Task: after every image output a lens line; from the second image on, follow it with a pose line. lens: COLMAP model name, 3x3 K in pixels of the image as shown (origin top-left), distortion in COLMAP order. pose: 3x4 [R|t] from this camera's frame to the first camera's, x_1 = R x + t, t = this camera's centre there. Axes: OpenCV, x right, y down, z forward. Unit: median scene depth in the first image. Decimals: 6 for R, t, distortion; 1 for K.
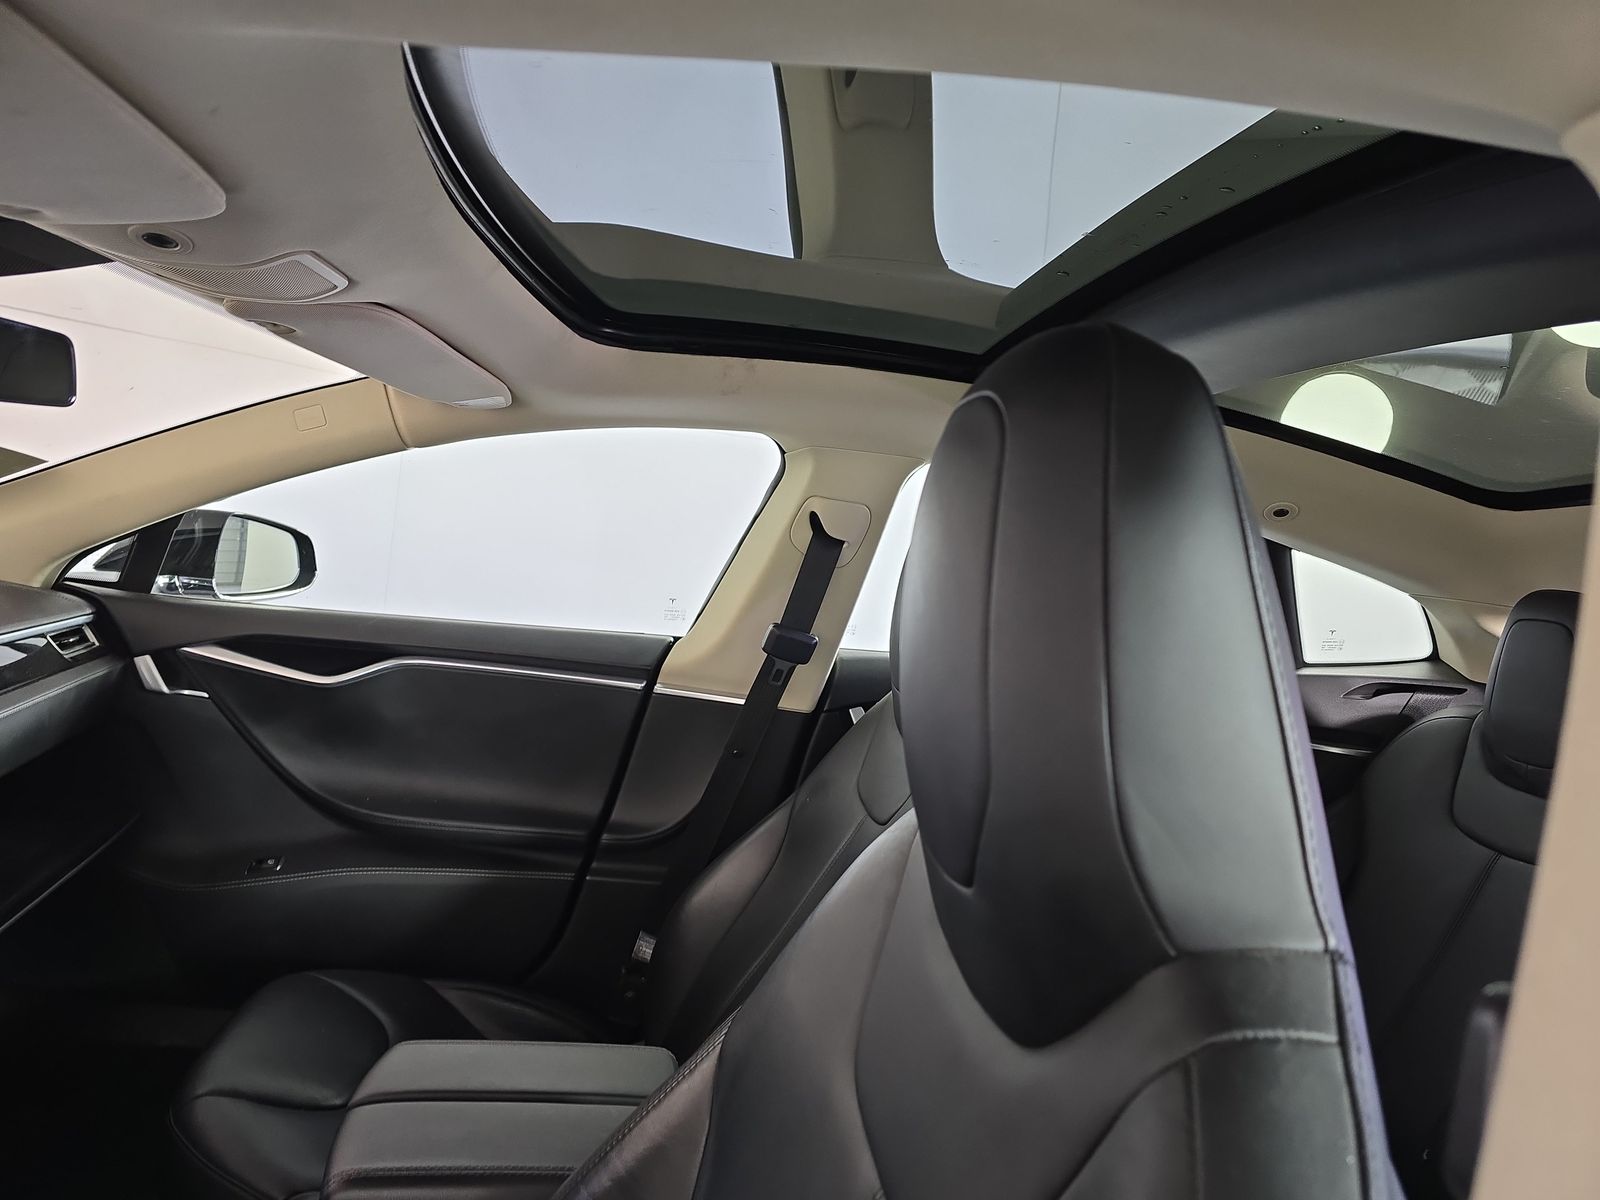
lens RADIAL K [[1080.0, 0, 795.5], [0, 1080.0, 595.8], [0, 0, 1]] dist [0.035704, -0.016197]
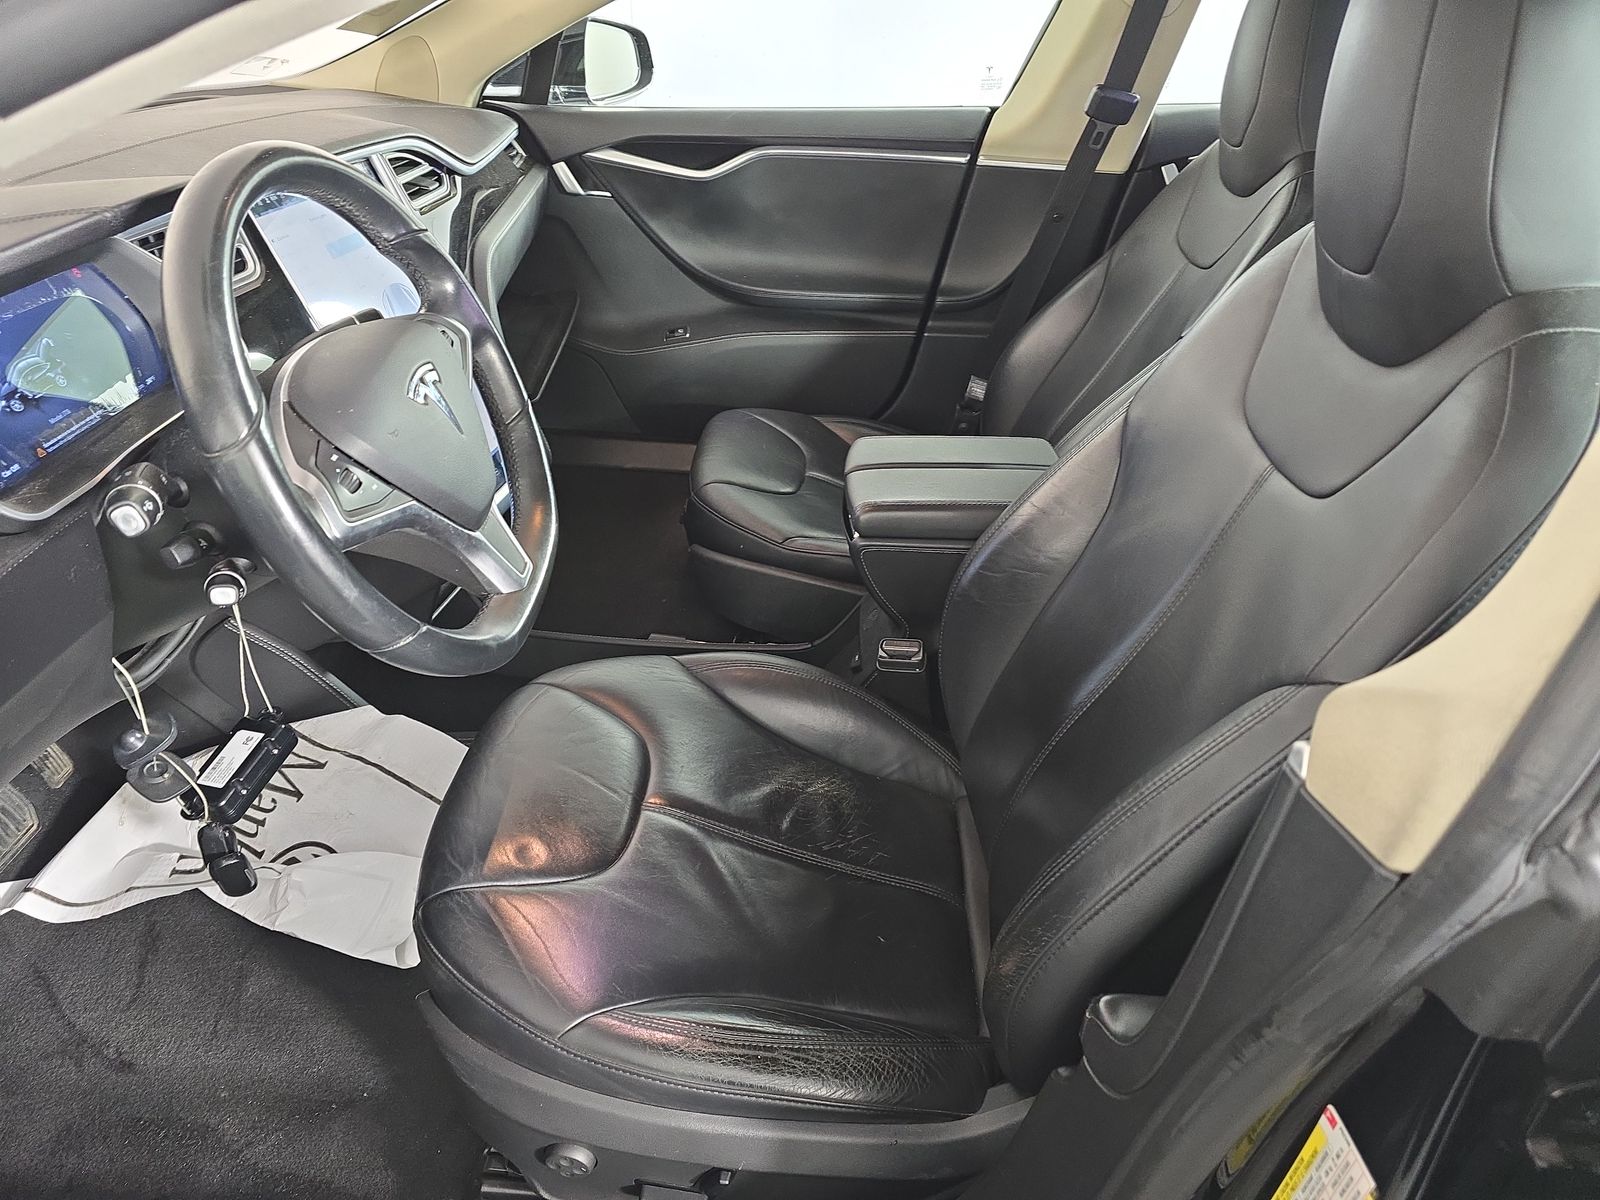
lens RADIAL K [[1080.0, 0, 798.4], [0, 1080.0, 608.7], [0, 0, 1]] dist [0.035704, -0.016197]
pose [[0.981515, 0.002757, -0.191363, -0.100766], [0.085526, 0.888182, 0.451461, -0.026246], [0.171210, -0.459483, 0.871529, -0.221209]]
